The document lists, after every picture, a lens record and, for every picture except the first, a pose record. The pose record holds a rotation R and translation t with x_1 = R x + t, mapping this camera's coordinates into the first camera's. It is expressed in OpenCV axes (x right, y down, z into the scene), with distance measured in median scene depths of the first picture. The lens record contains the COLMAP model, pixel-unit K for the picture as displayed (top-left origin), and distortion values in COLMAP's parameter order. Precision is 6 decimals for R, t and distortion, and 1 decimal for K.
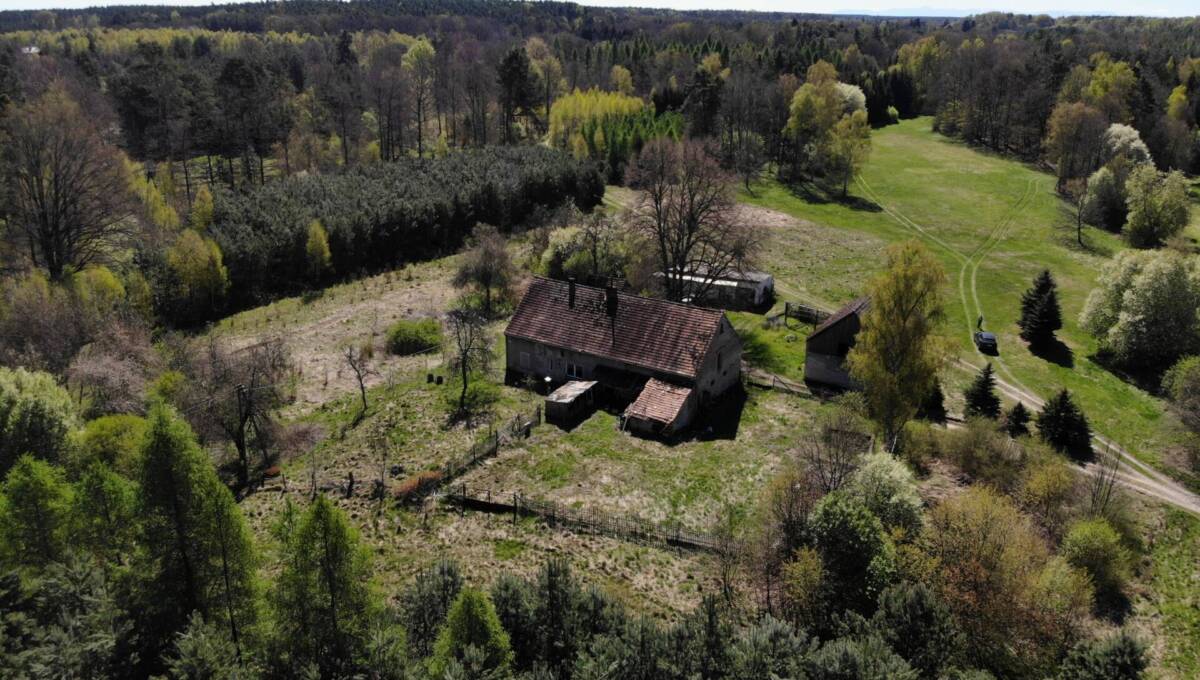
lens RADIAL K [[820.1, 0, 623.8], [0, 820.1, 375.7], [0, 0, 1]] dist [0.082941, -0.150891]
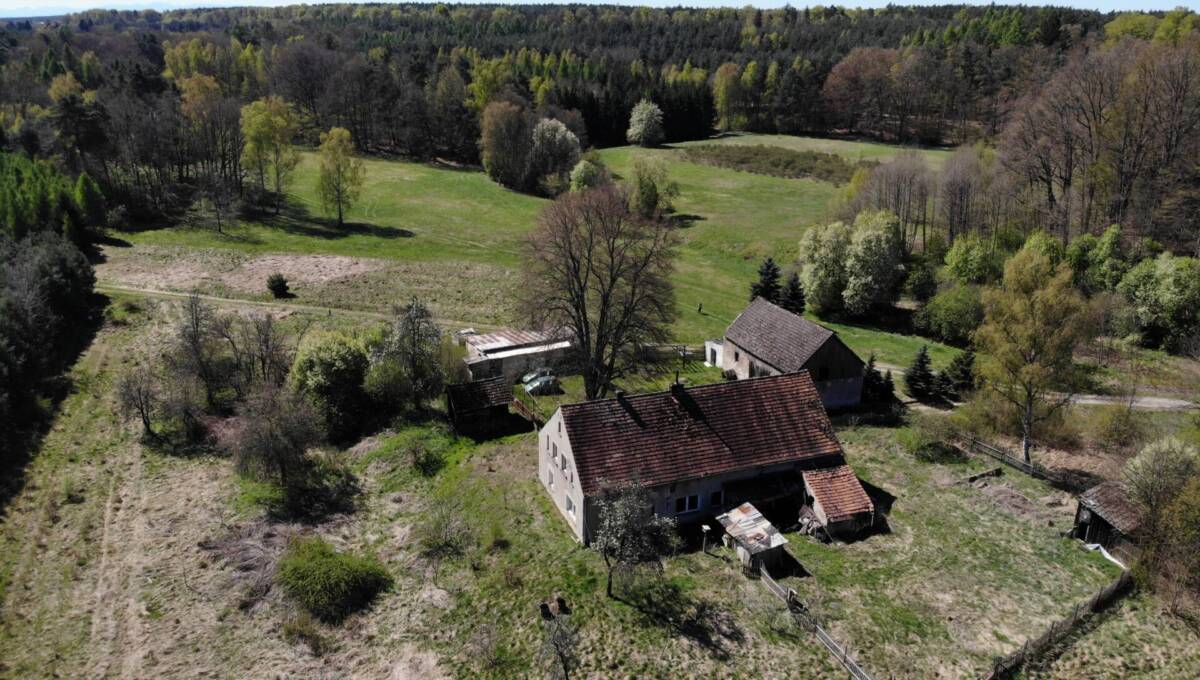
lens RADIAL K [[861.5, 0, 600.0], [0, 861.5, 340.0], [0, 0, 1]] dist [0.091294, -0.222143]
pose [[0.623141, -0.269686, 0.734142, -0.621841], [0.302806, 0.948653, 0.091464, -0.234404], [-0.721113, 0.165308, 0.672807, 0.471843]]
